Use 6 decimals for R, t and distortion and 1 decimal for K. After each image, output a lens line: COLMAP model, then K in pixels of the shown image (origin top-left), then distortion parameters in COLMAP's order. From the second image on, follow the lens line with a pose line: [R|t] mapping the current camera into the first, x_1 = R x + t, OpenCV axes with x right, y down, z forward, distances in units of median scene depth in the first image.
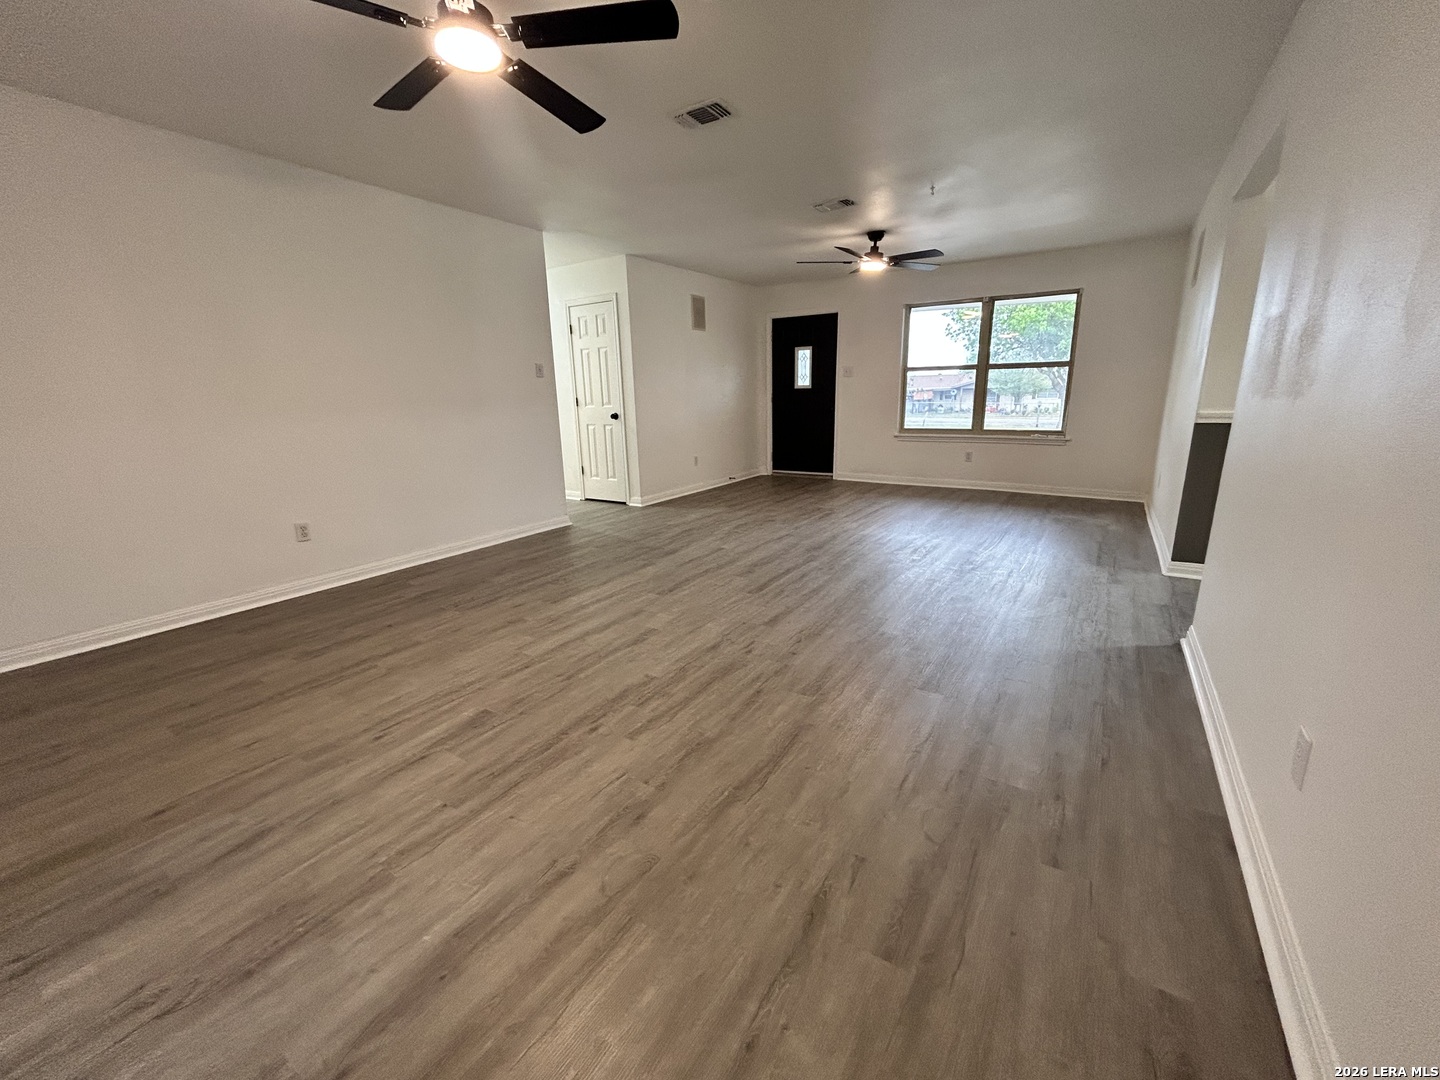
lens RADIAL K [[576.6, 0, 718.5], [0, 576.6, 554.6], [0, 0, 1]] dist [0.003256, 0.000193]
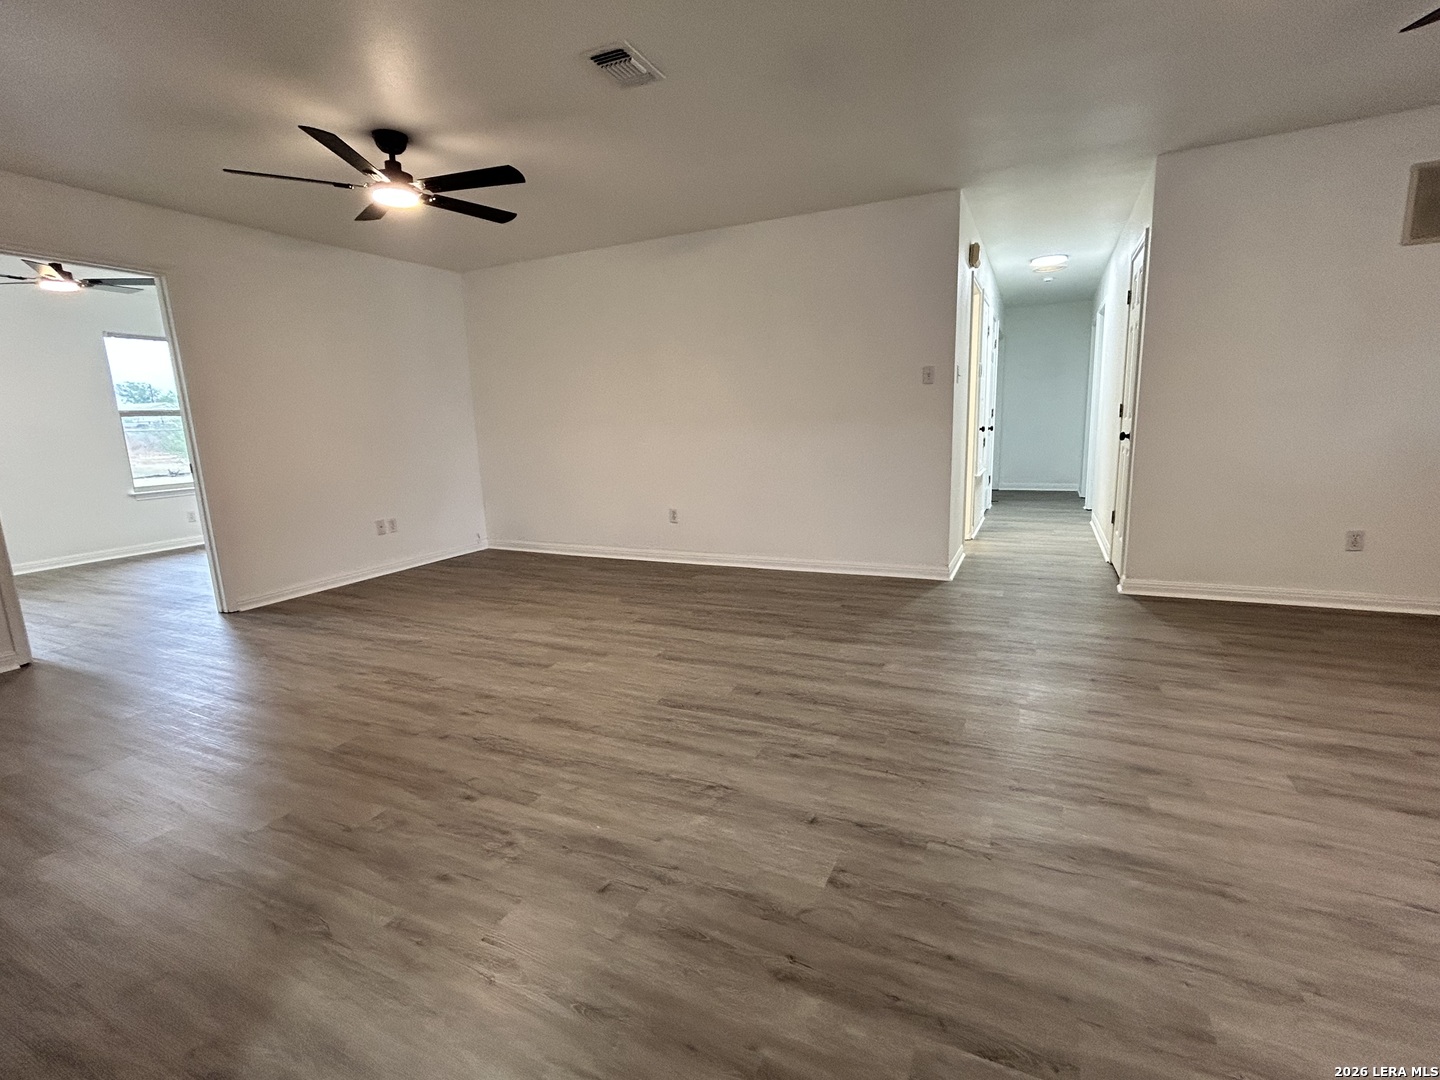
lens RADIAL K [[663.1, 0, 715.2], [0, 663.1, 548.5], [0, 0, 1]] dist [-0.005208, 0.000325]
pose [[0.137140, 0.211073, -0.967802, 0.822993], [-0.235267, 0.956016, 0.175165, -0.272891], [0.962207, 0.203670, 0.180767, 0.899905]]
